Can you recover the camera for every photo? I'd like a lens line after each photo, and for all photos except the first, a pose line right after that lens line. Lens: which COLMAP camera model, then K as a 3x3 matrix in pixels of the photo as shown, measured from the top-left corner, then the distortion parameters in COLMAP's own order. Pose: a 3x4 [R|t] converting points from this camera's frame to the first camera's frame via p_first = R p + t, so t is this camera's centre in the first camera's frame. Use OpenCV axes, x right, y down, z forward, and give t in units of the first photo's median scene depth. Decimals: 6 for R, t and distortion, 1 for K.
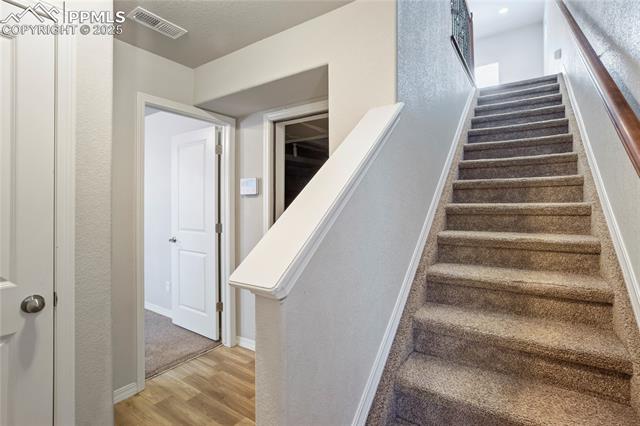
lens RADIAL K [[302.2, 0, 317.7], [0, 302.2, 210.3], [0, 0, 1]] dist [0.000150, 0.000082]
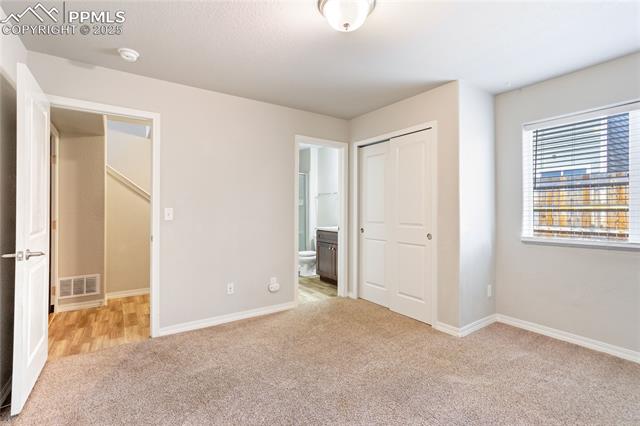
lens RADIAL K [[302.2, 0, 325.5], [0, 302.2, 211.0], [0, 0, 1]] dist [0.000150, 0.000082]
pose [[-0.939911, -0.002818, 0.341407, -1.631795], [-0.002809, 0.999996, 0.000519, 0.021526], [-0.341407, -0.000472, -0.939915, 1.843834]]
